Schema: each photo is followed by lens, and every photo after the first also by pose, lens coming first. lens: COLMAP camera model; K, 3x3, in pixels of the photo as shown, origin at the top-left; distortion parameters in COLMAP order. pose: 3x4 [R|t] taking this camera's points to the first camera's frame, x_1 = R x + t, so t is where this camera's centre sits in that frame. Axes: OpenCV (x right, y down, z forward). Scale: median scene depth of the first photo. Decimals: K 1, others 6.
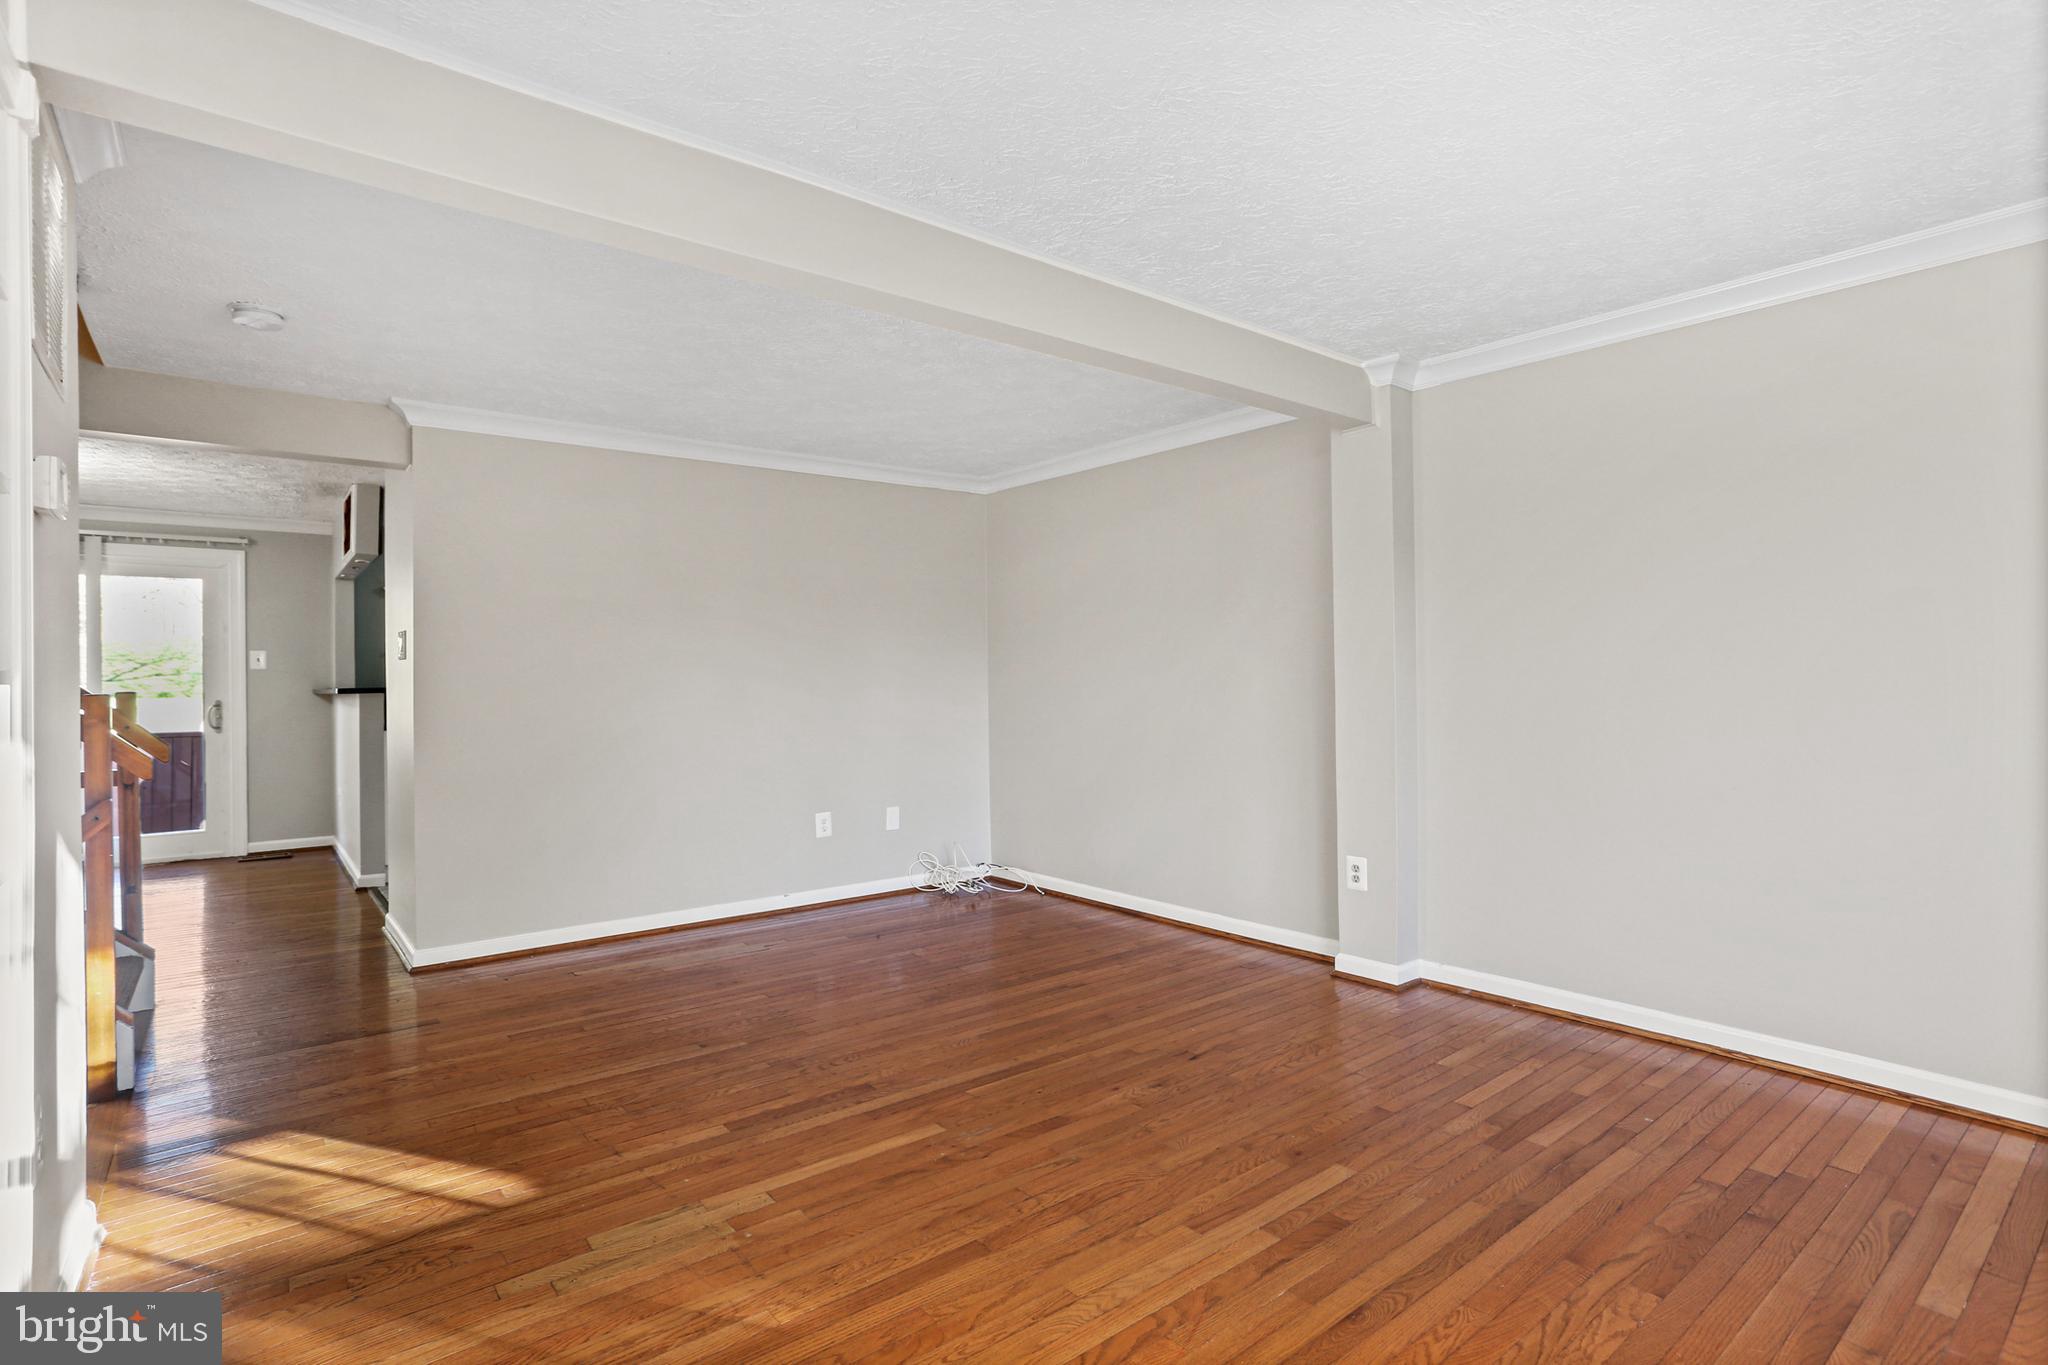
lens RADIAL K [[1016.1, 0, 1014.1], [0, 1016.1, 668.8], [0, 0, 1]] dist [-0.054844, 0.032521]
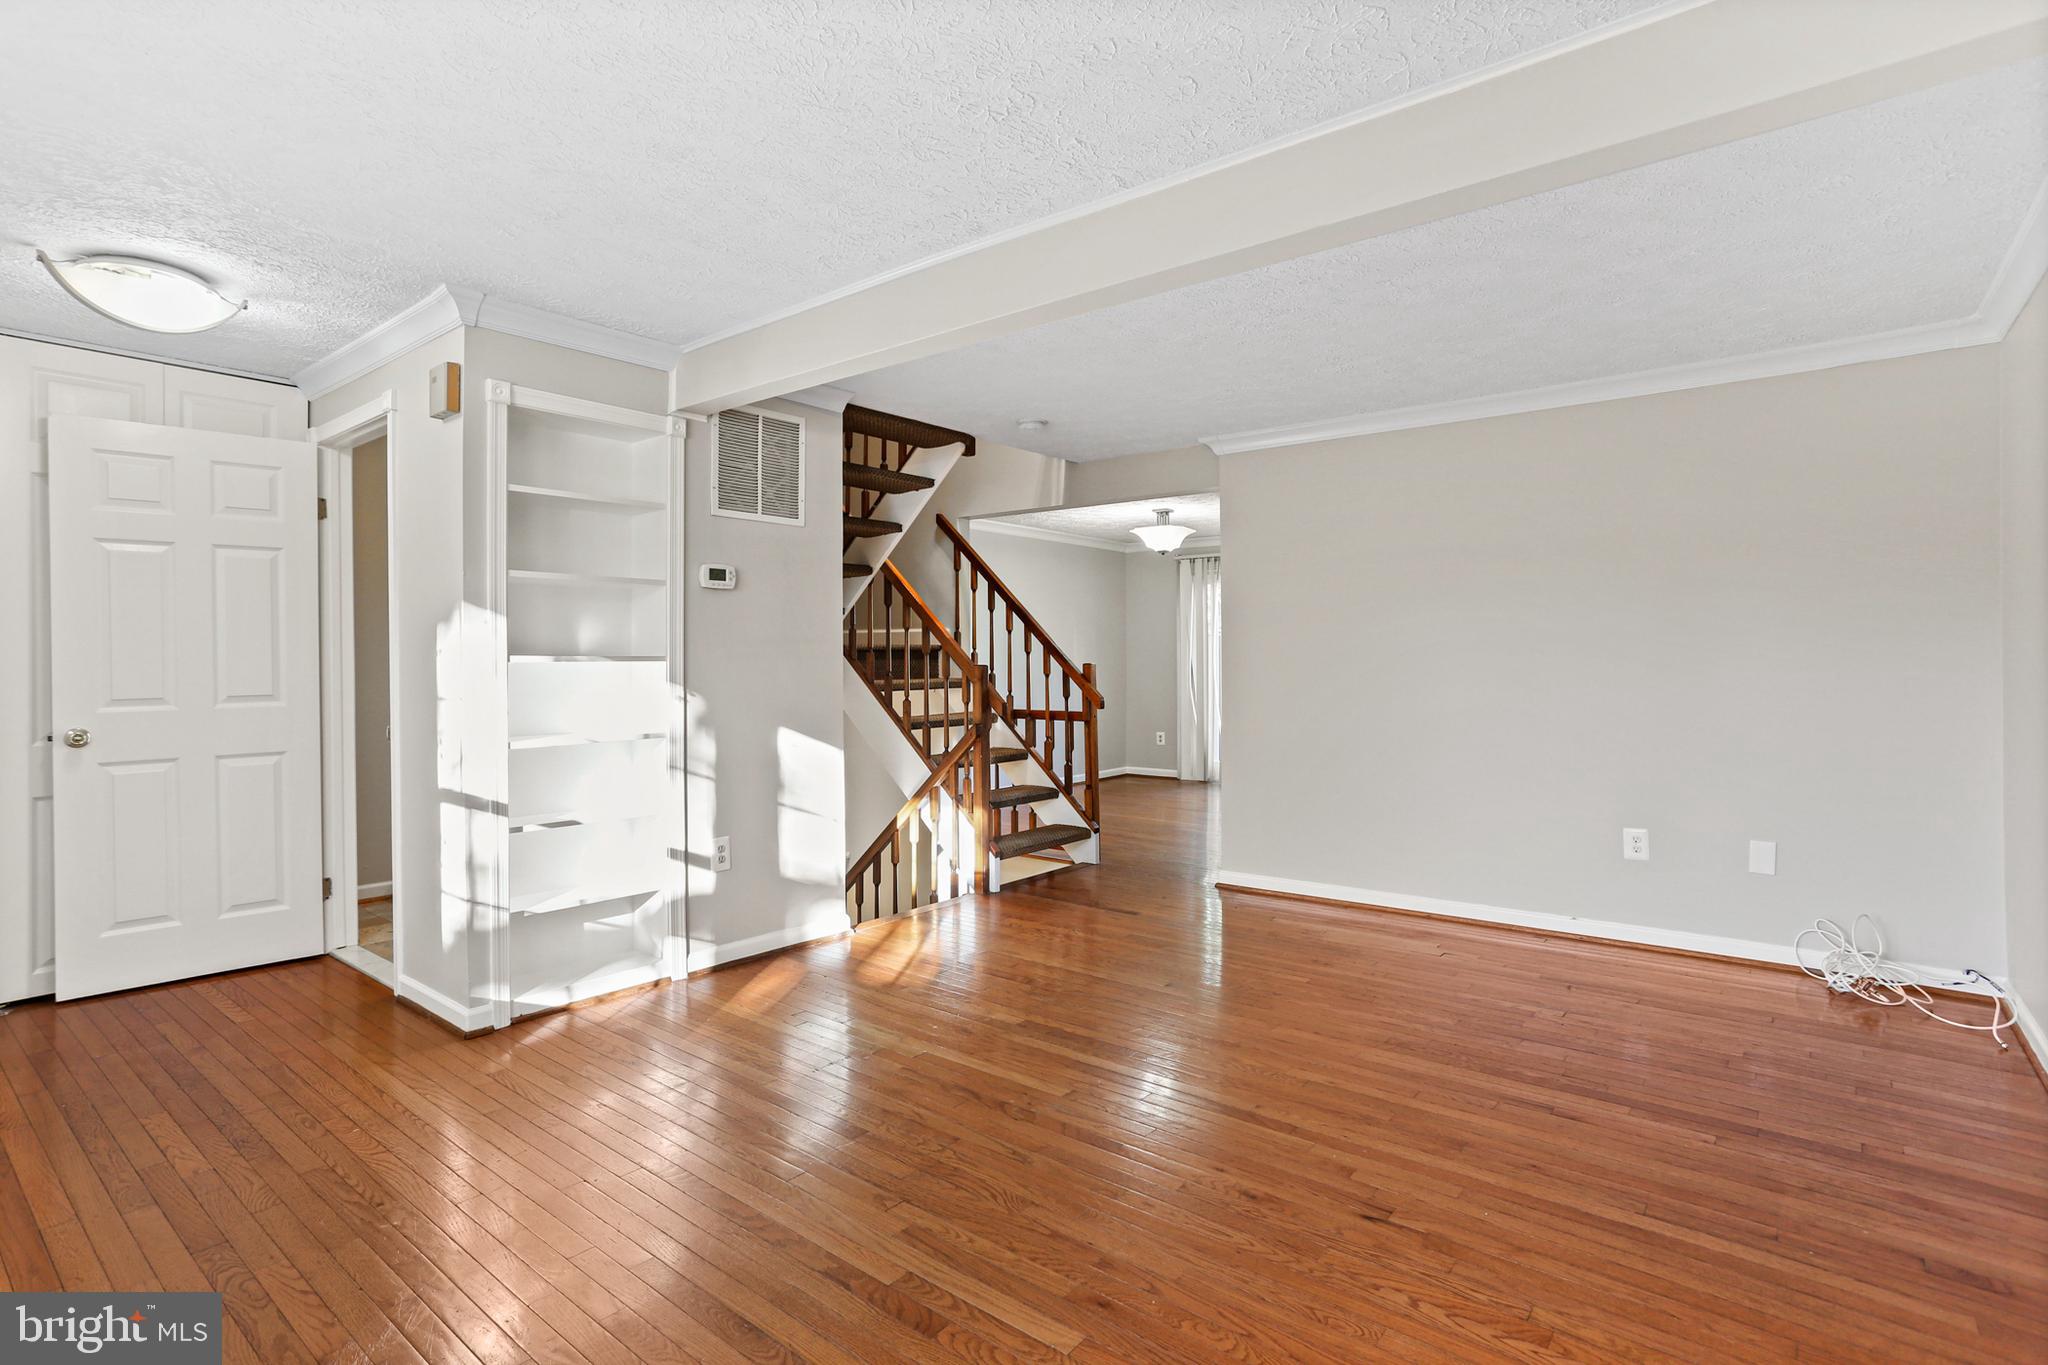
lens RADIAL K [[1016.1, 0, 1014.1], [0, 1016.1, 668.8], [0, 0, 1]] dist [-0.054844, 0.032521]
pose [[0.207659, 0.018218, -0.978032, 0.568561], [0.010588, 0.999726, 0.020870, -0.003503], [0.978144, -0.014690, 0.207409, 0.452833]]
